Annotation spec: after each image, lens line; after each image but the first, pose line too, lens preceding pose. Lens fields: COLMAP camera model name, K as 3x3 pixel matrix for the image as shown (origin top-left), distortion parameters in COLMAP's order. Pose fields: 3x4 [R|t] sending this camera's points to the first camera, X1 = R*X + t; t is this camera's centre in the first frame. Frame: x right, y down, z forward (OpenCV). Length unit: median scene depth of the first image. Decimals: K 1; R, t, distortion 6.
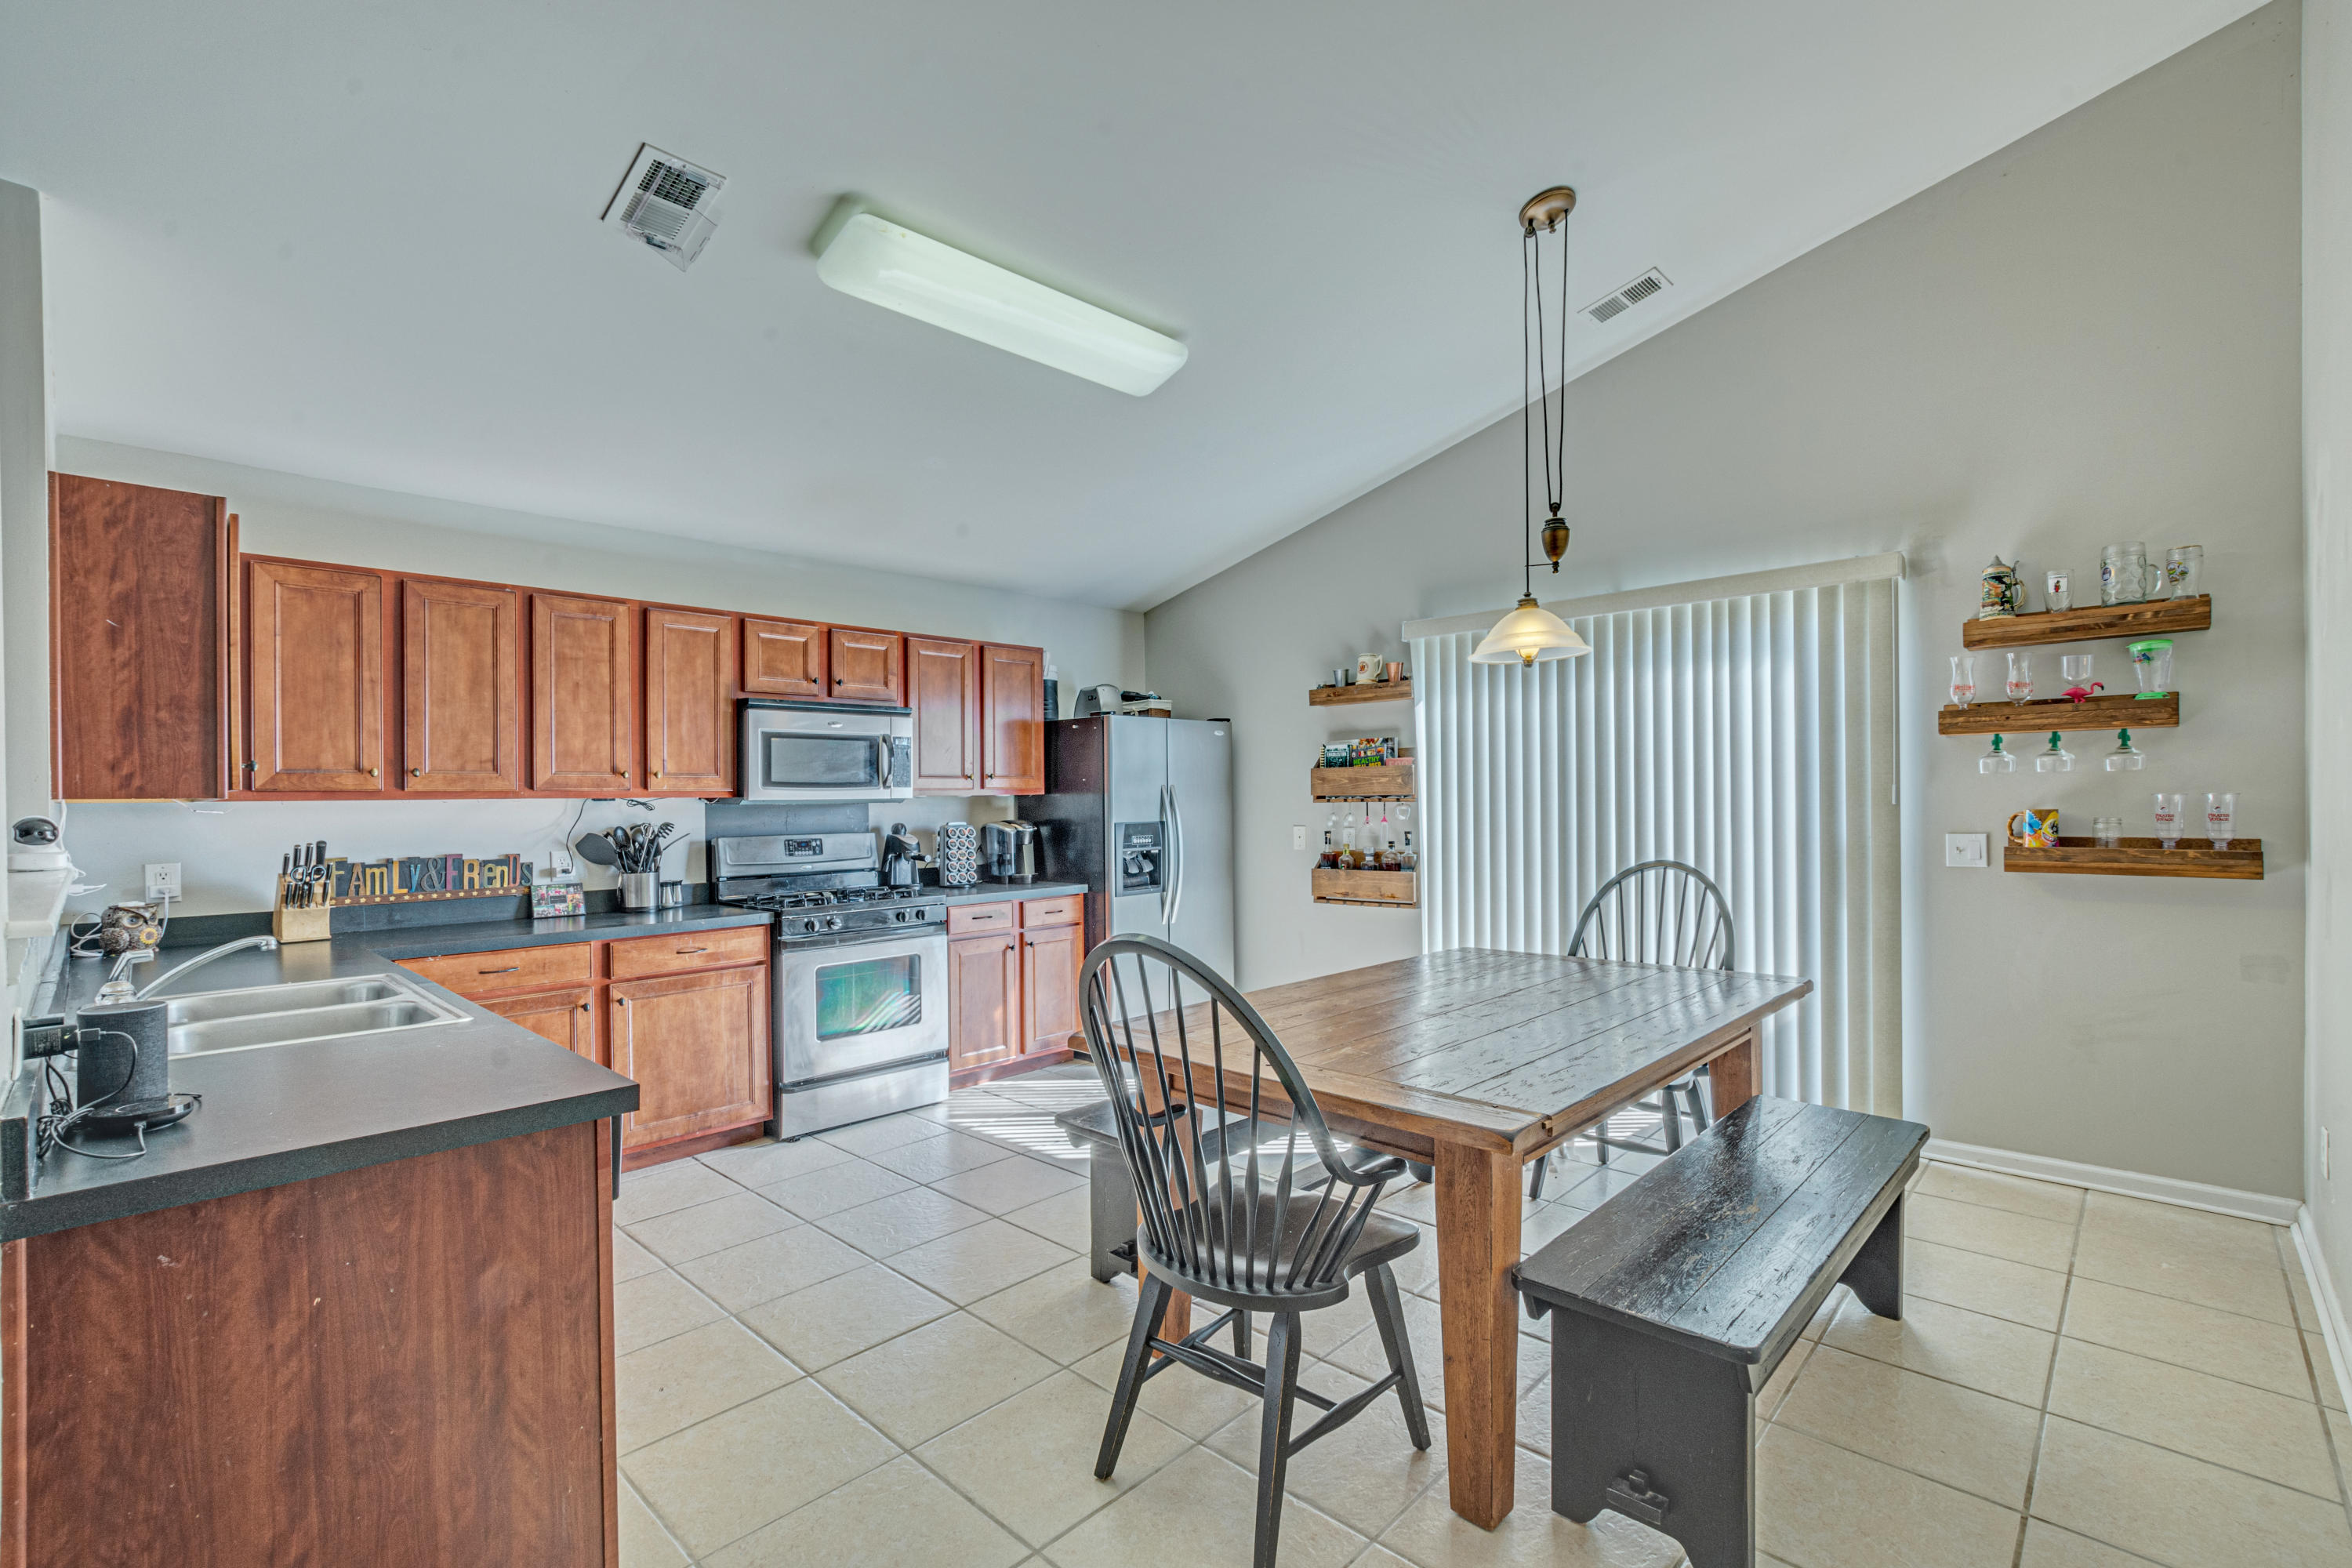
lens RADIAL K [[1035.5, 0, 1199.6], [0, 1035.5, 790.2], [0, 0, 1]] dist [-0.016126, 0.005184]
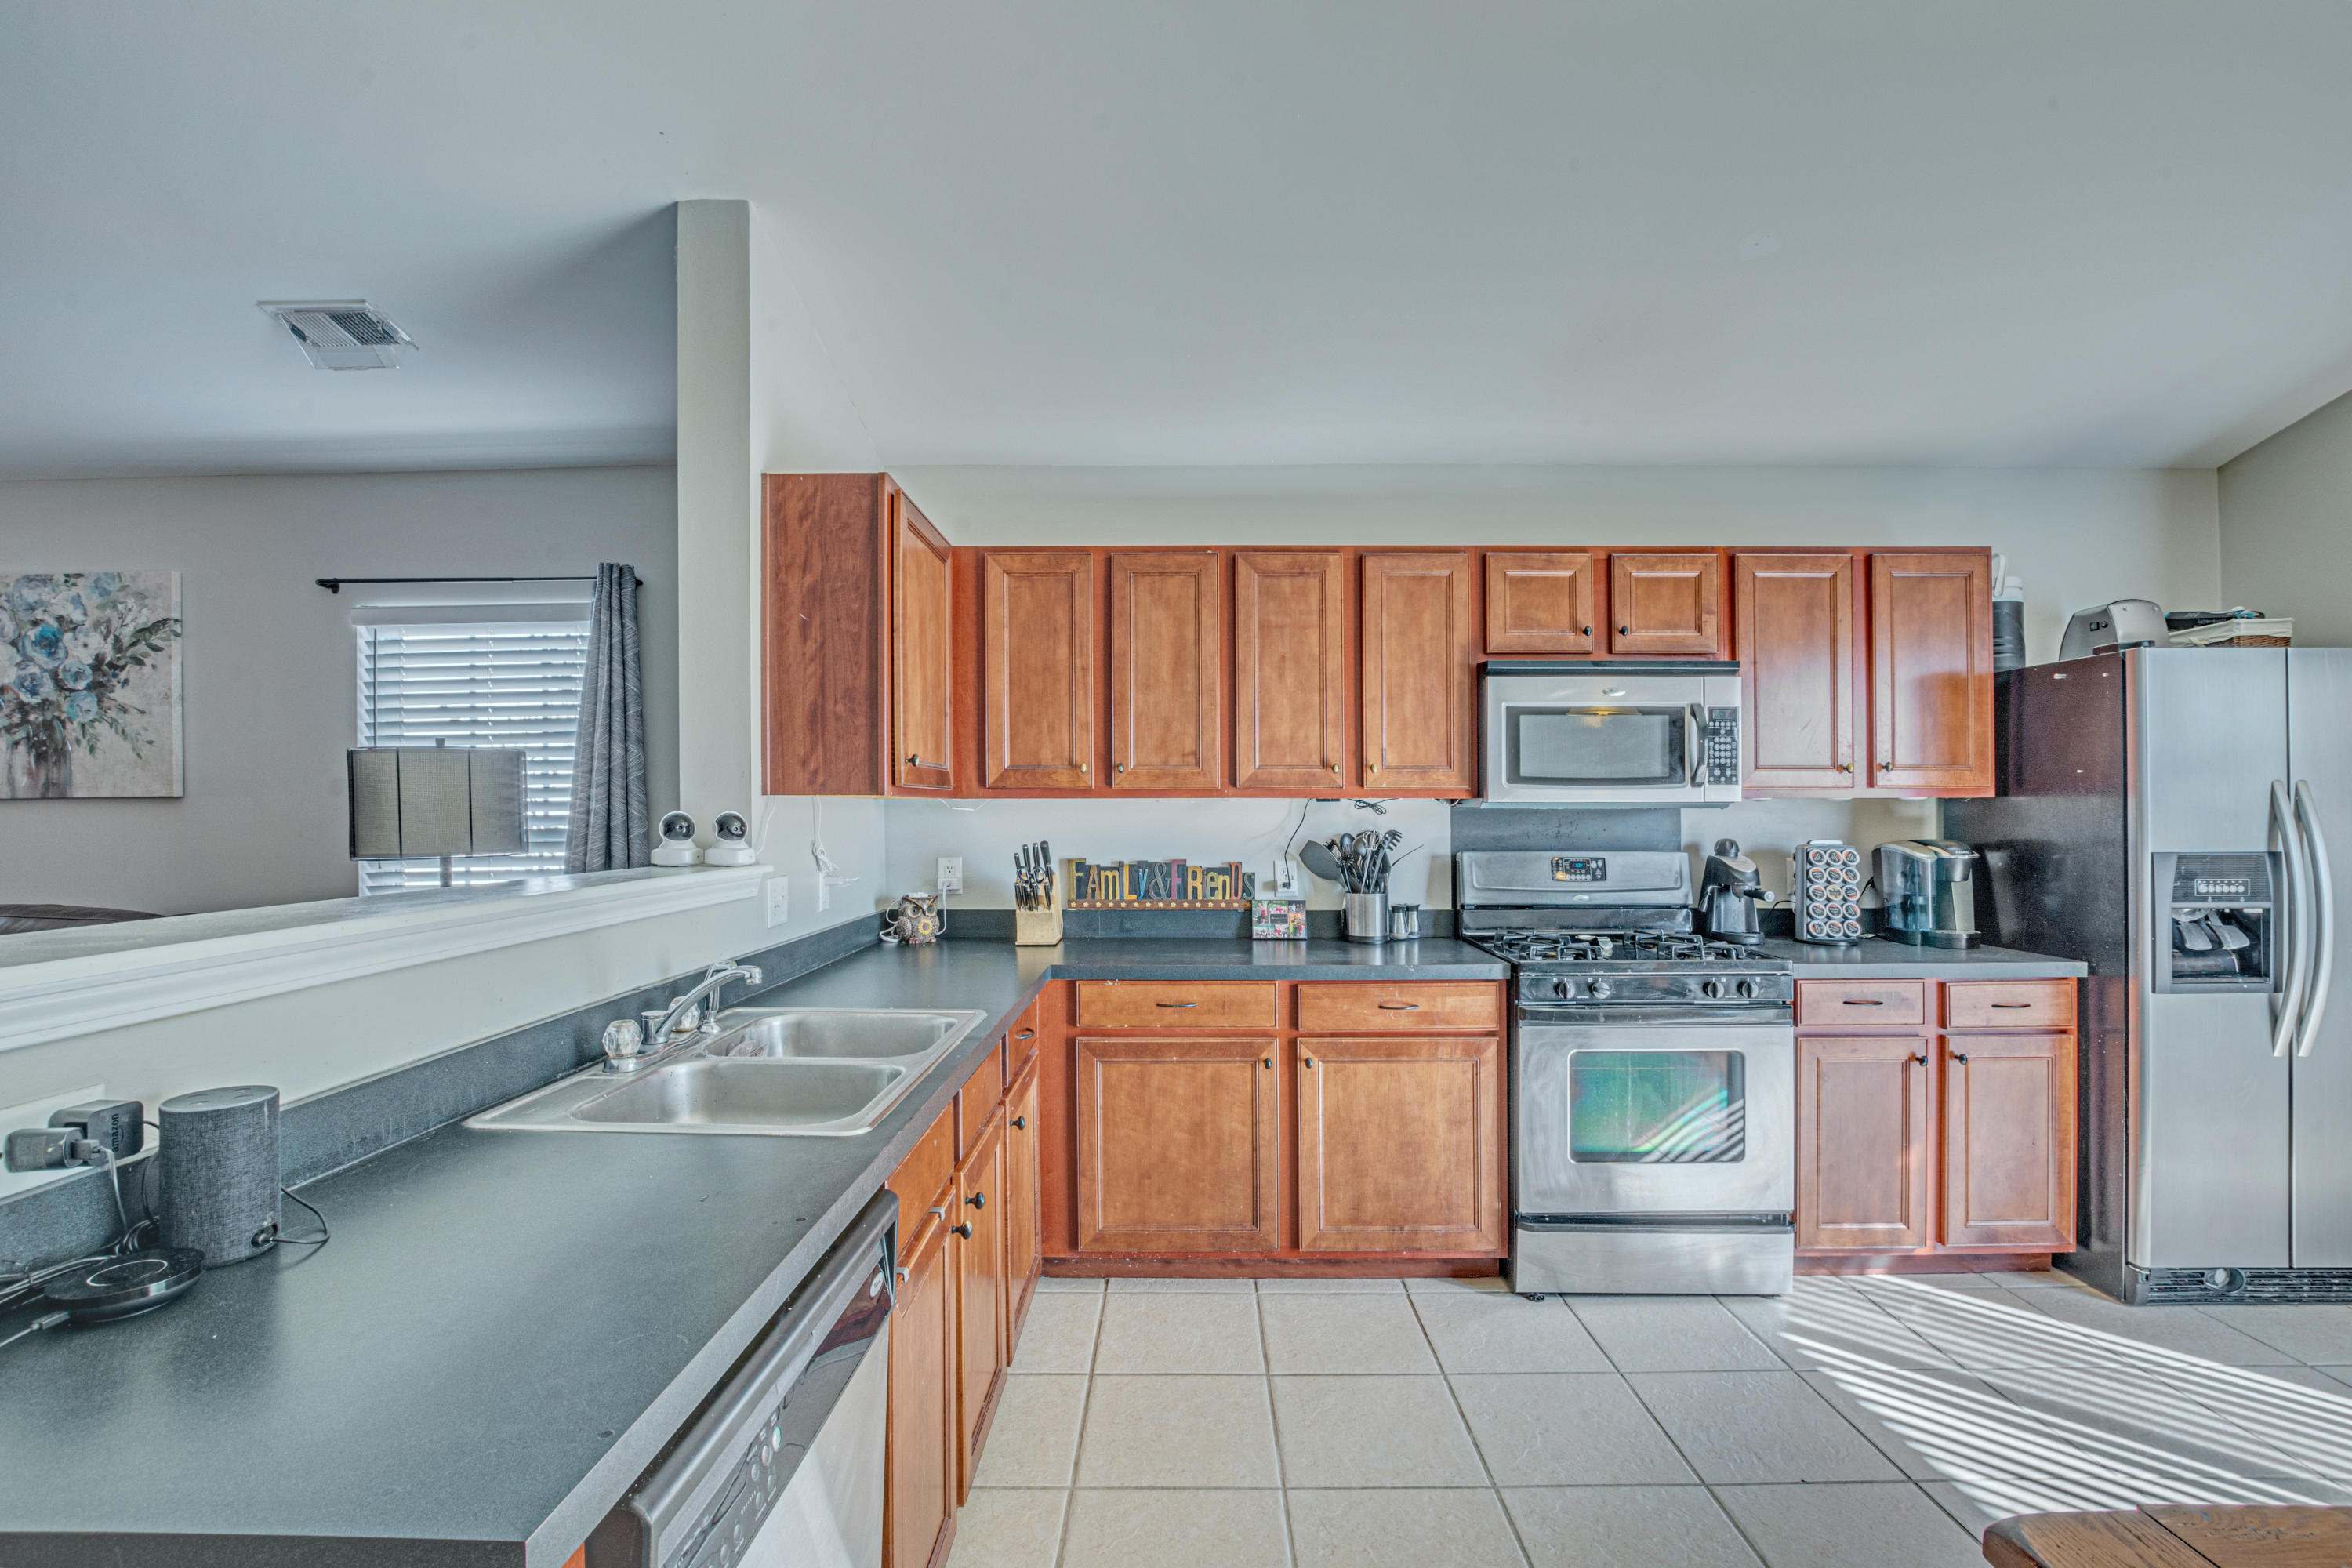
lens RADIAL K [[1063.4, 0, 1199.7], [0, 1063.4, 798.3], [0, 0, 1]] dist [-0.033031, 0.008022]
pose [[0.684588, 0.007378, -0.728893, -0.035449], [-0.002494, 0.999967, 0.007780, 0.001610], [0.728926, -0.003508, 0.684583, 0.356434]]
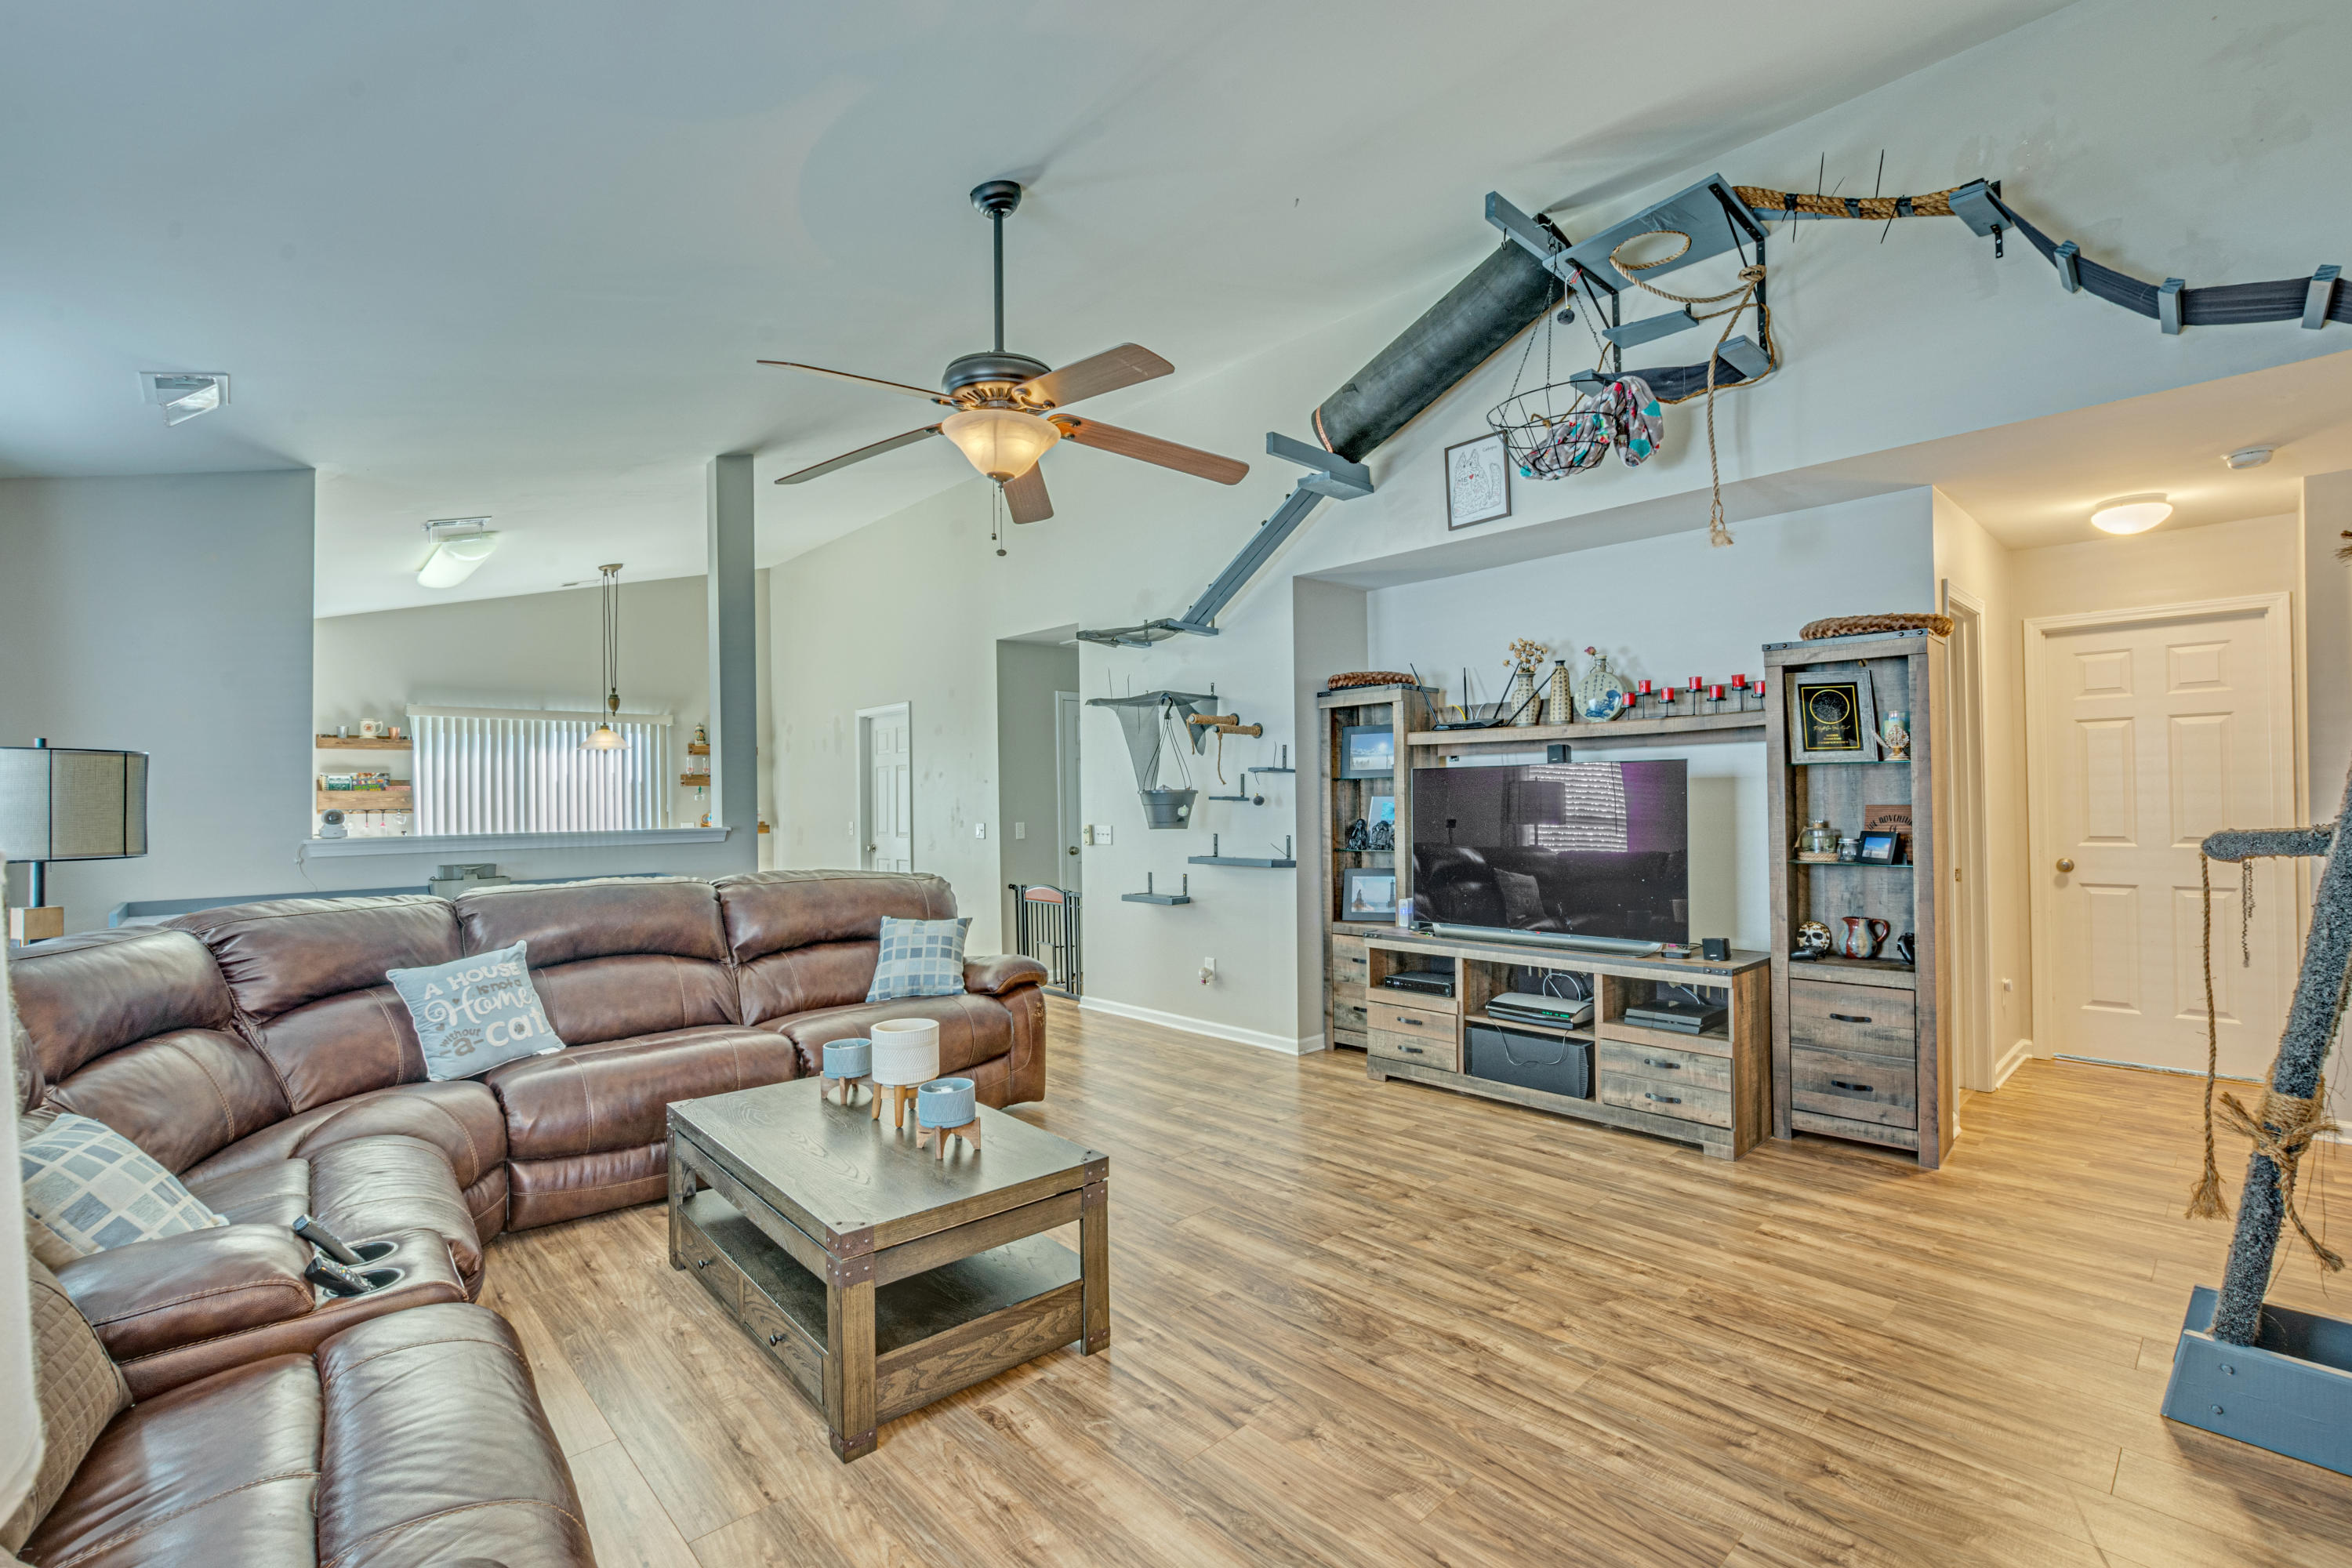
lens RADIAL K [[1035.5, 0, 1199.6], [0, 1035.5, 790.2], [0, 0, 1]] dist [-0.016126, 0.005184]
pose [[0.036692, 0.022171, 0.999081, -1.715140], [0.007301, 0.999721, -0.022453, 0.025575], [-0.999300, 0.008119, 0.036520, -0.402532]]
